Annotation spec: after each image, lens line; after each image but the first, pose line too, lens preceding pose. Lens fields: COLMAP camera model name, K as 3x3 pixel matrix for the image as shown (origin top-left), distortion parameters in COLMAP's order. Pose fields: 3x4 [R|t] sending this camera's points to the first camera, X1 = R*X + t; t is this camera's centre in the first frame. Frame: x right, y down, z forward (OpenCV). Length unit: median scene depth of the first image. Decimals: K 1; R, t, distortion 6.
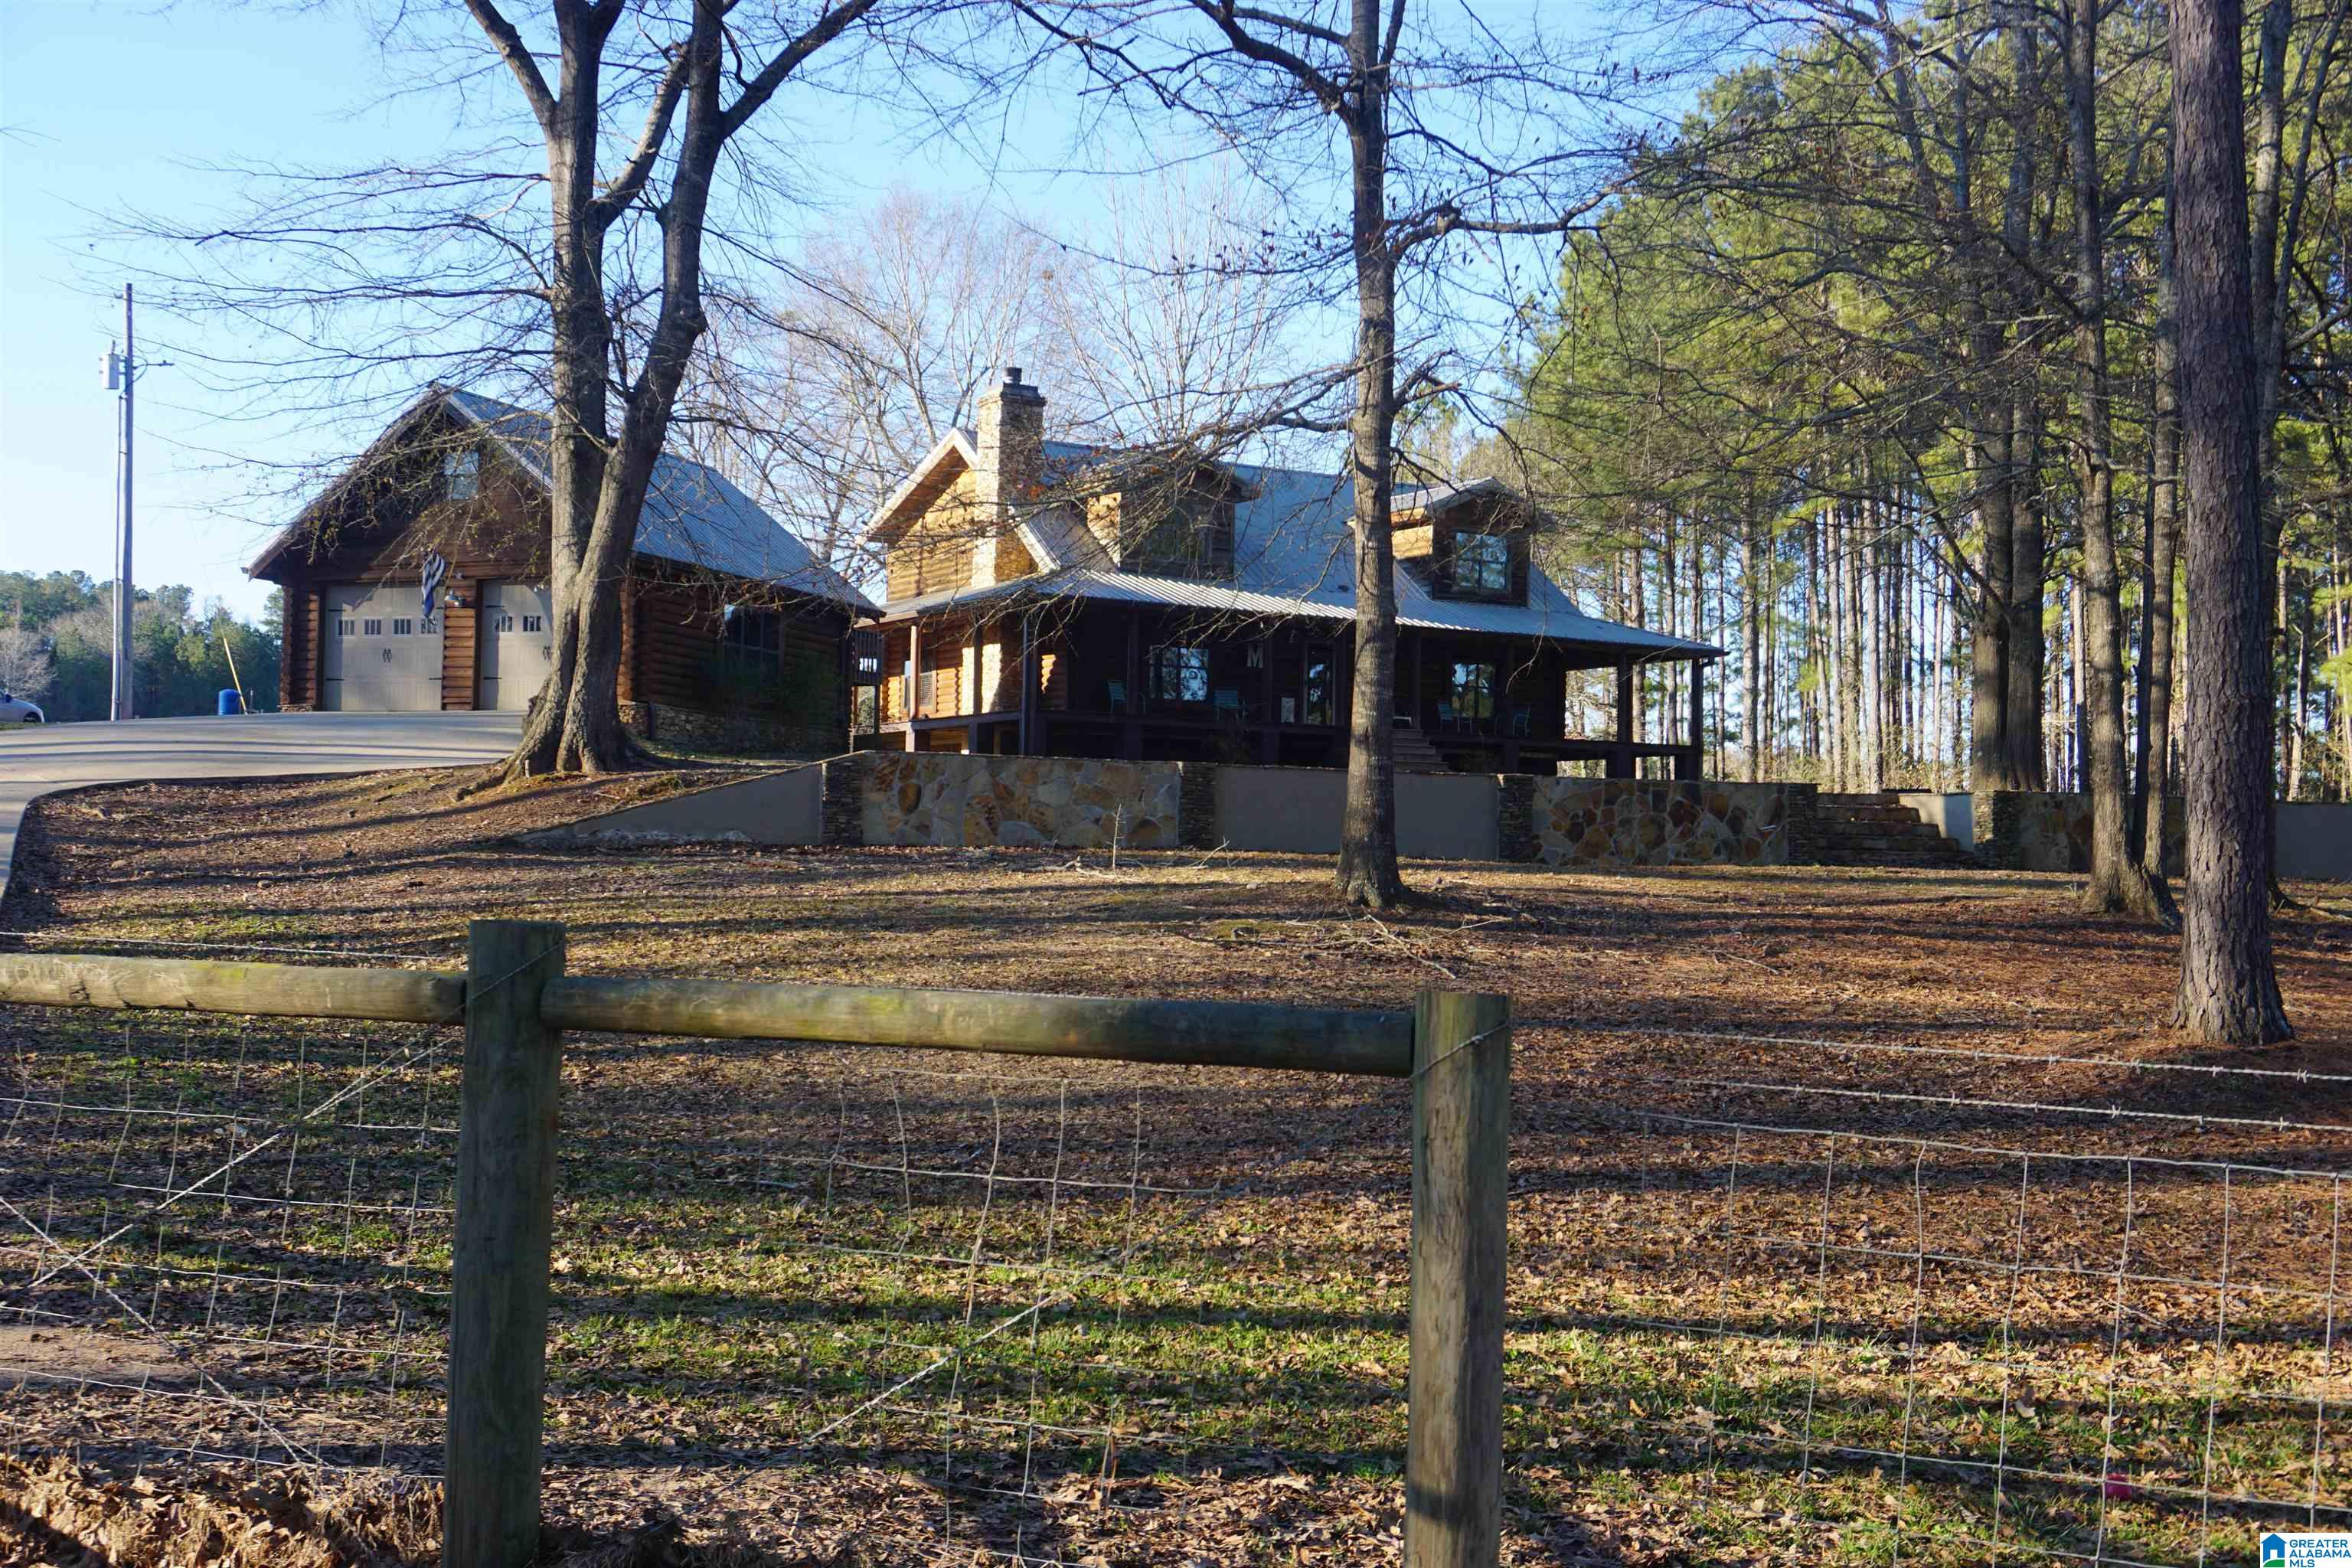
lens RADIAL K [[2491.3, 0, 1176.0], [0, 2491.3, 784.0], [0, 0, 1]] dist [-0.013930, -0.014364]
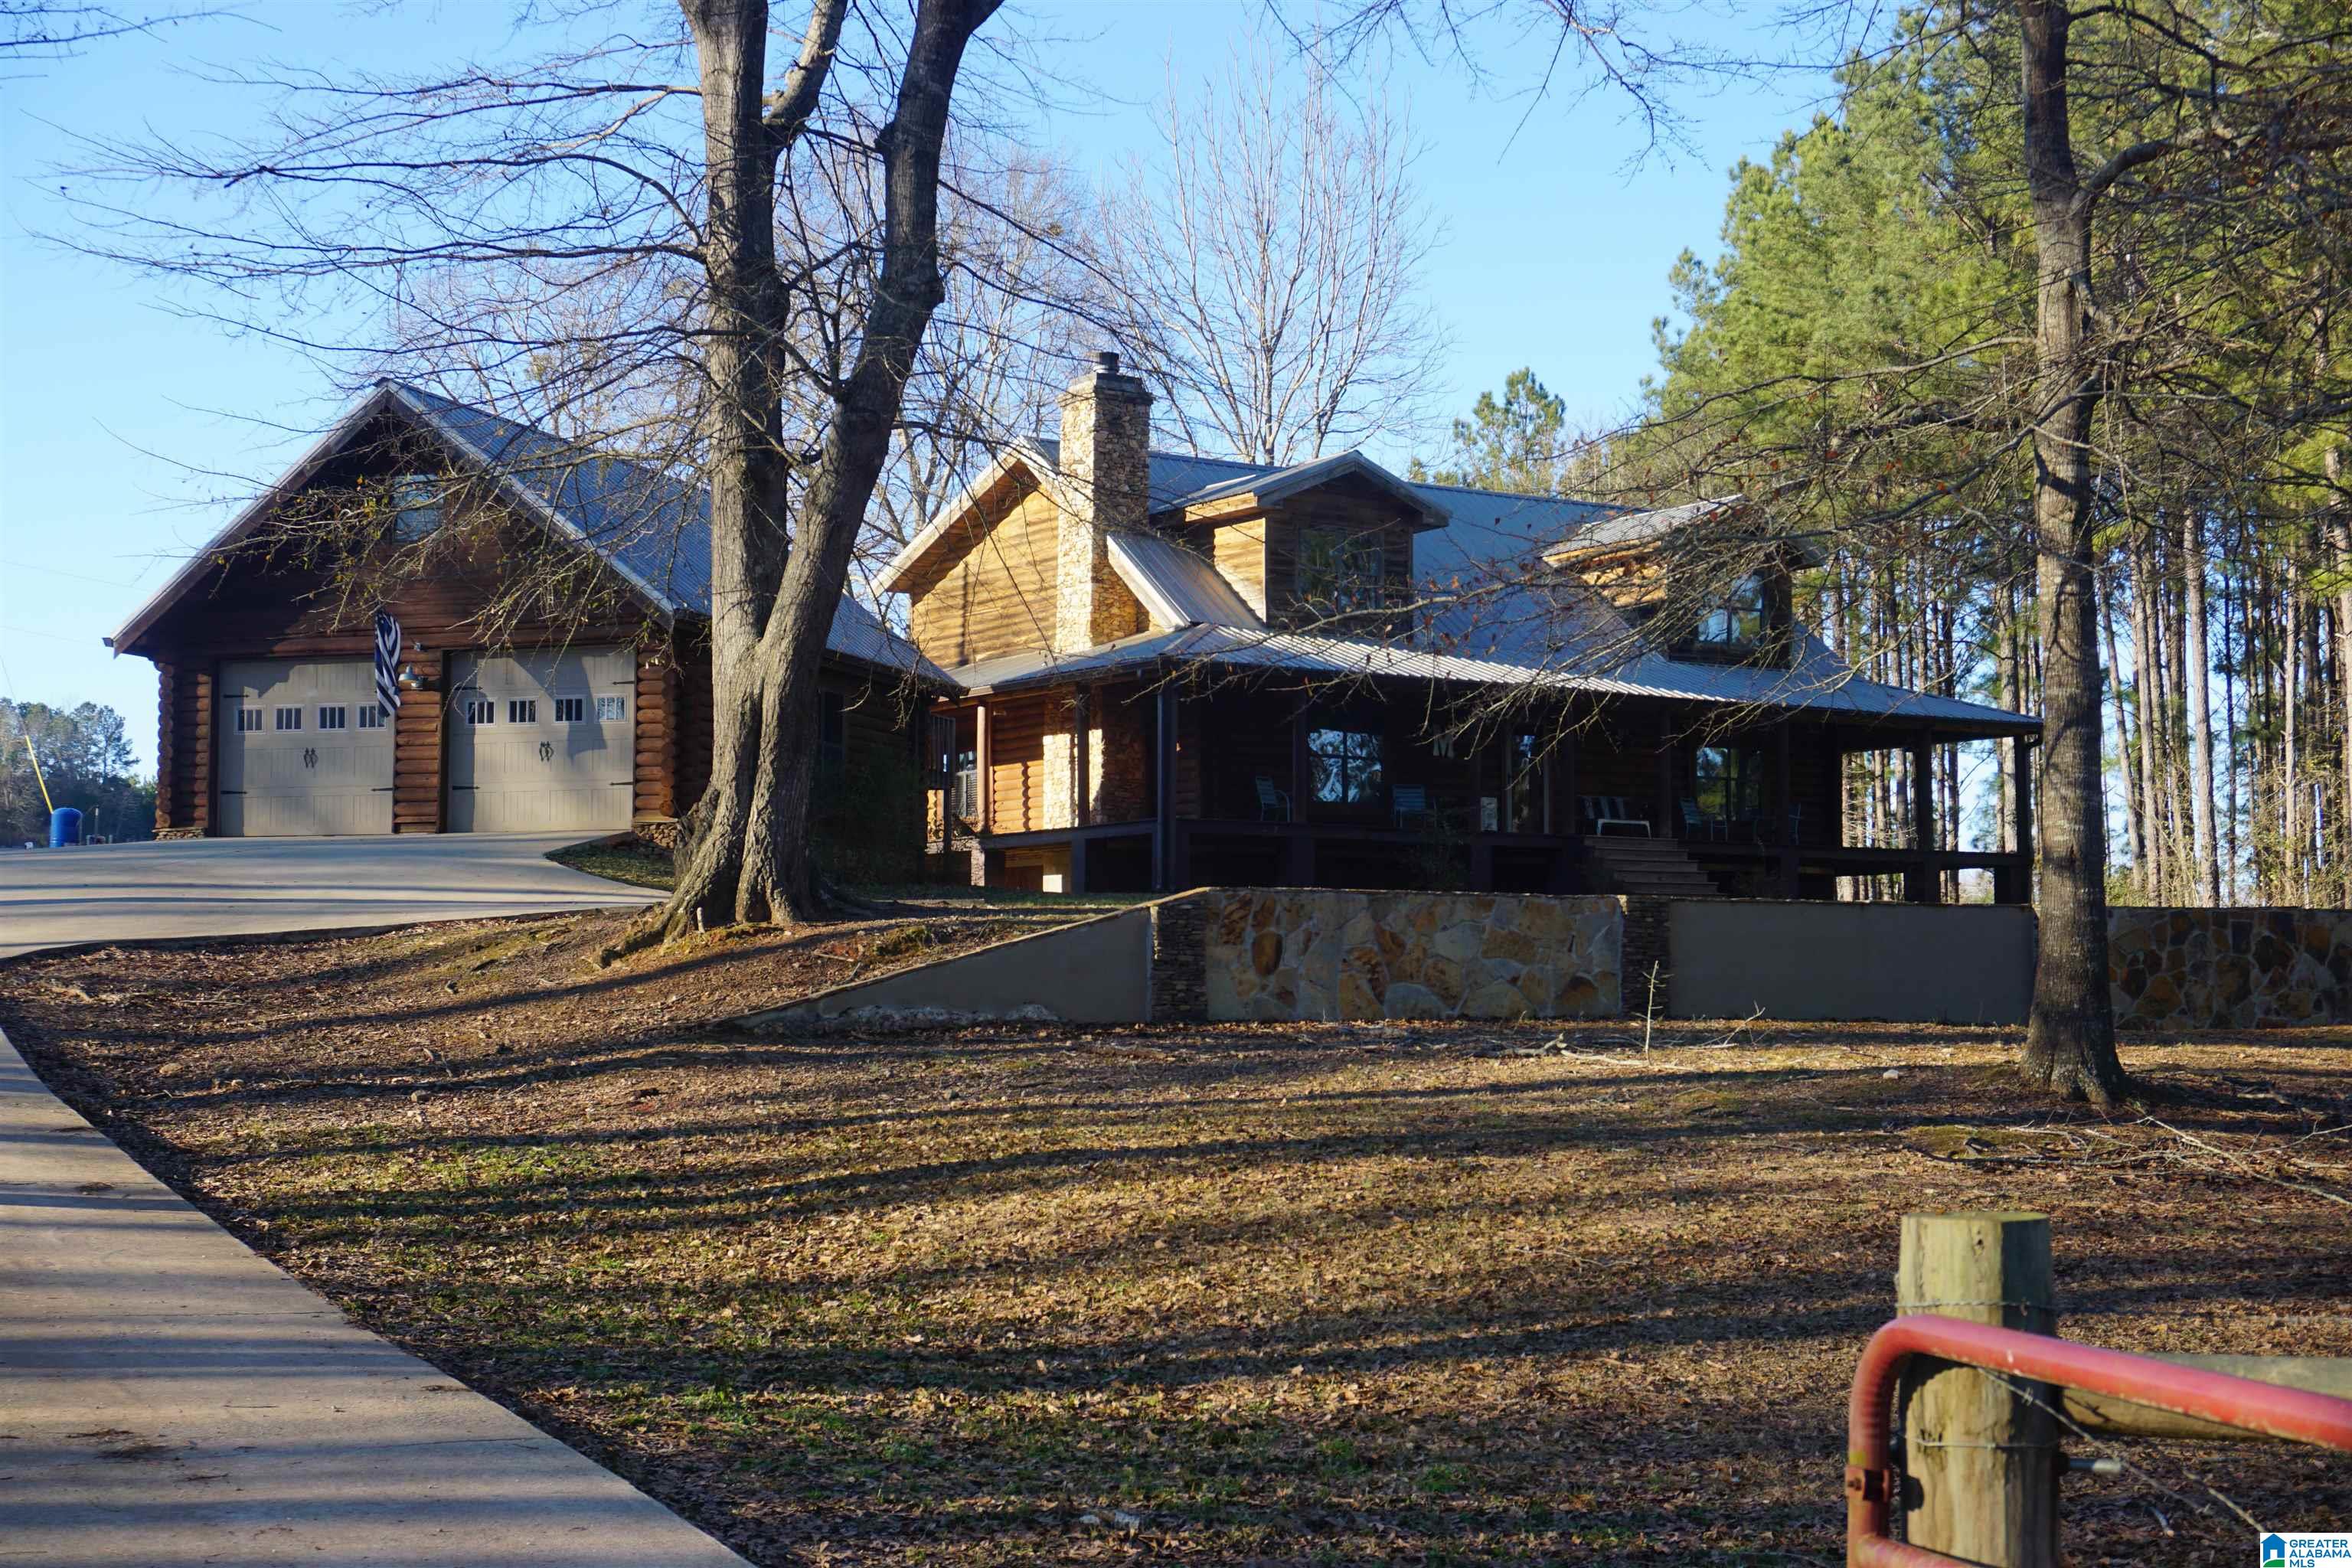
lens RADIAL K [[3316.8, 0, 1176.0], [0, 3316.8, 712.8], [0, 0, 1]] dist [-0.027203, -0.060699]
pose [[0.998913, -0.013611, 0.044571, -0.156087], [0.016189, 0.998185, -0.058002, -0.007566], [-0.043701, 0.058660, 0.997321, 0.052972]]
